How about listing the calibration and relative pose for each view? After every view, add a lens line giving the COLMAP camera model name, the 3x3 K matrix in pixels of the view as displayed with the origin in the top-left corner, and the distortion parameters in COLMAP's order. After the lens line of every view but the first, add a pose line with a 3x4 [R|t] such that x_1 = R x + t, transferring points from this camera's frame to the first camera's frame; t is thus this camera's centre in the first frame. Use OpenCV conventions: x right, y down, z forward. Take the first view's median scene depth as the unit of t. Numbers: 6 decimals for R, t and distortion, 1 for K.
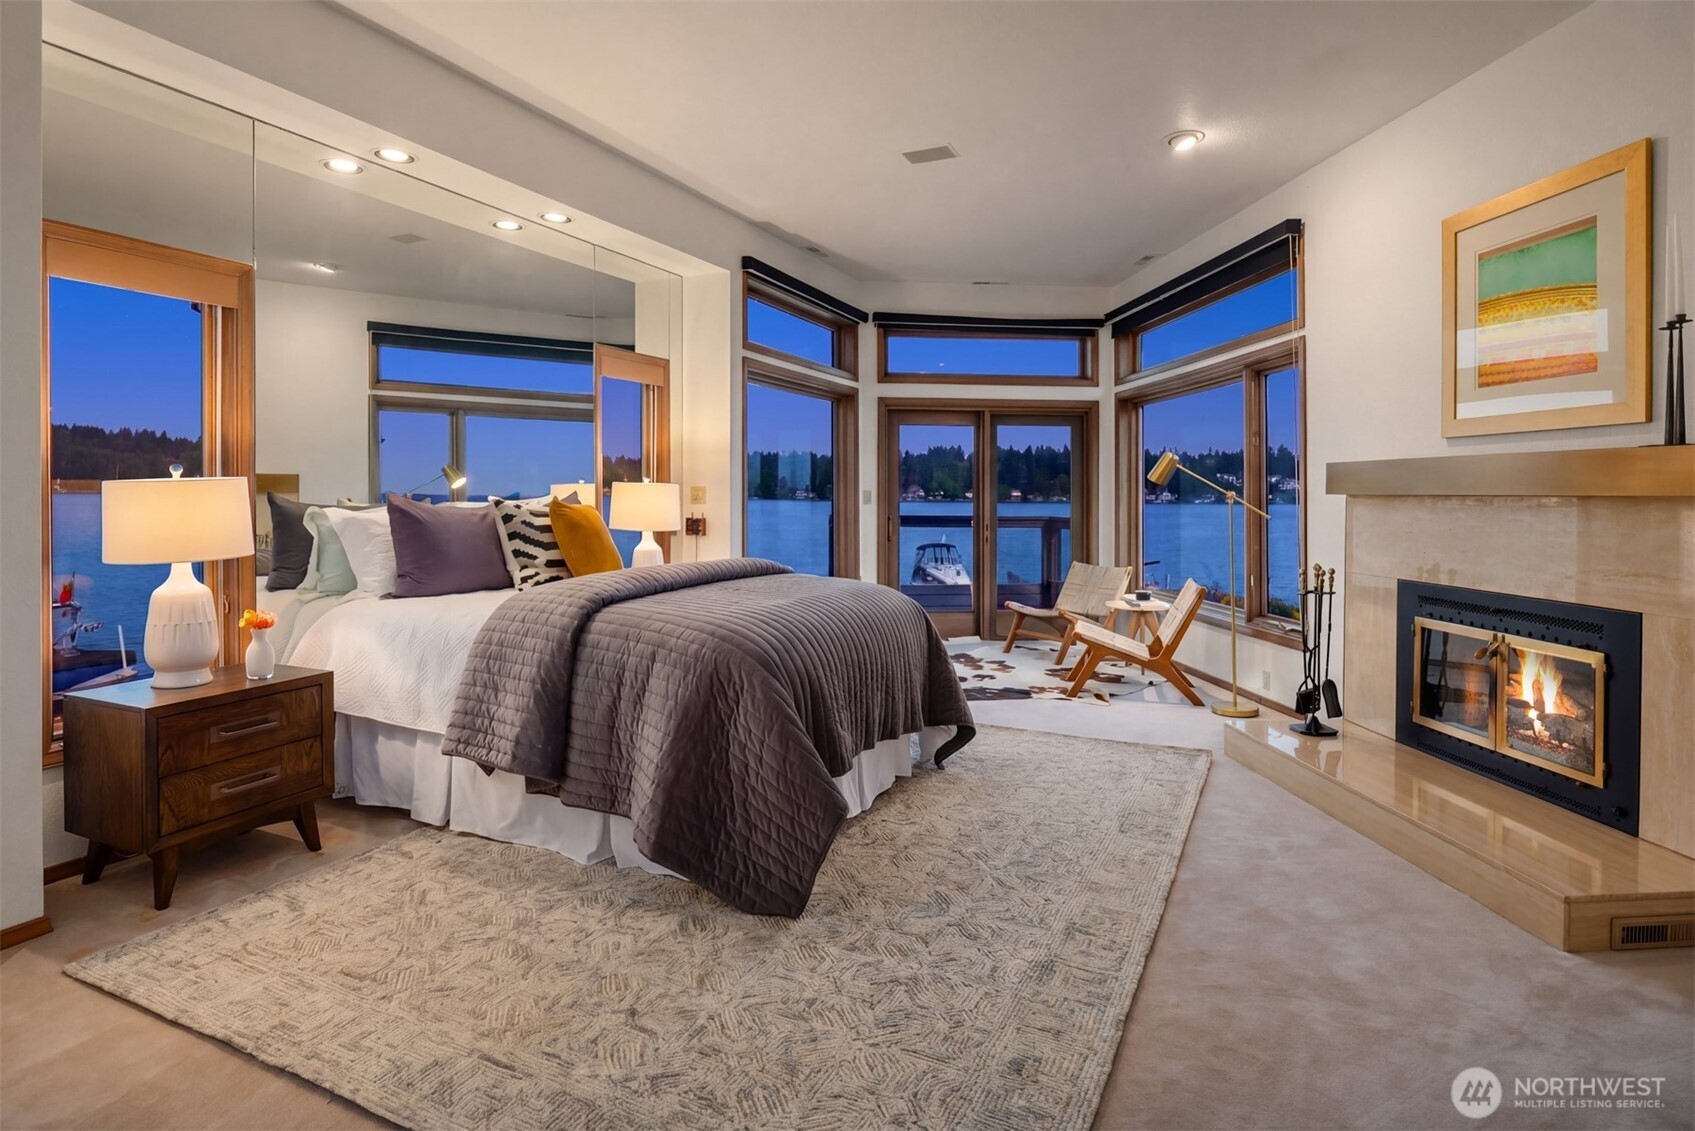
lens RADIAL K [[917.9, 0, 838.6], [0, 917.9, 563.3], [0, 0, 1]] dist [-0.007103, -0.005654]
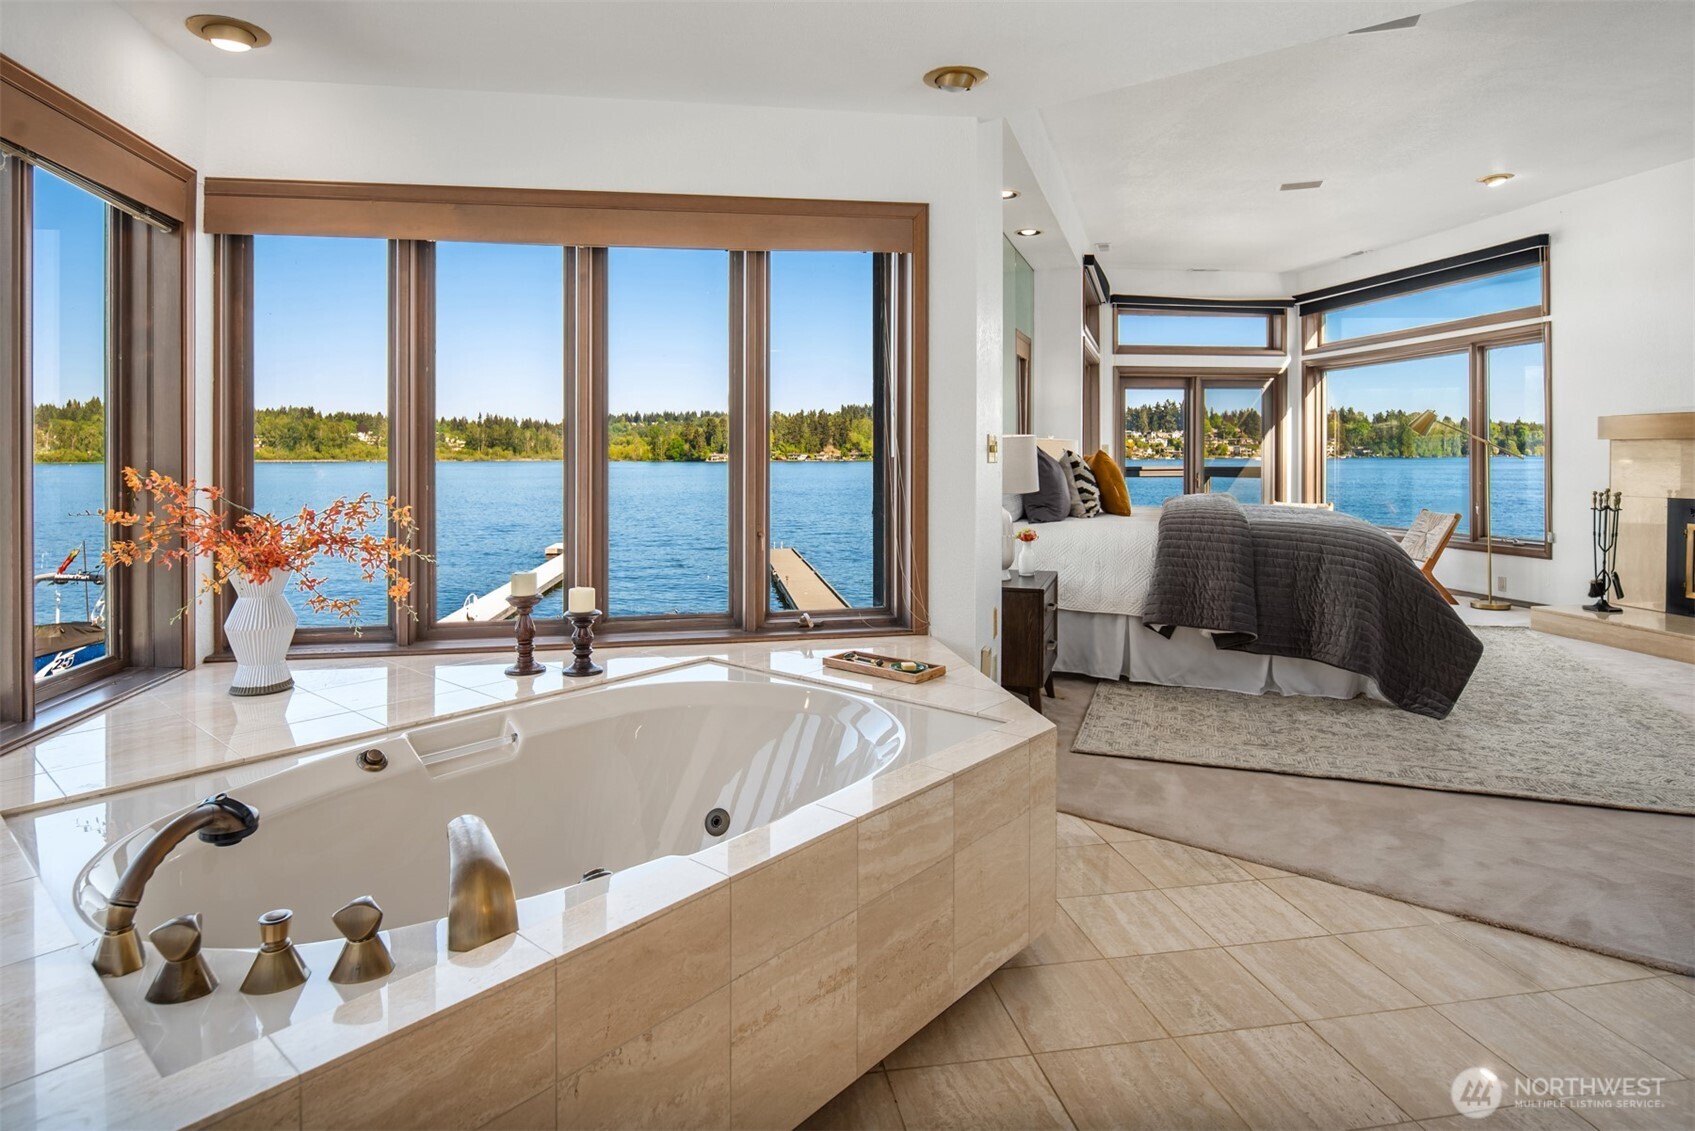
lens RADIAL K [[917.9, 0, 816.6], [0, 917.9, 552.0], [0, 0, 1]] dist [-0.007103, -0.005654]
pose [[0.996441, -0.023623, 0.080918, -0.444527], [0.021142, 0.999284, 0.031375, 0.014915], [-0.081601, -0.029552, 0.996227, -0.163090]]
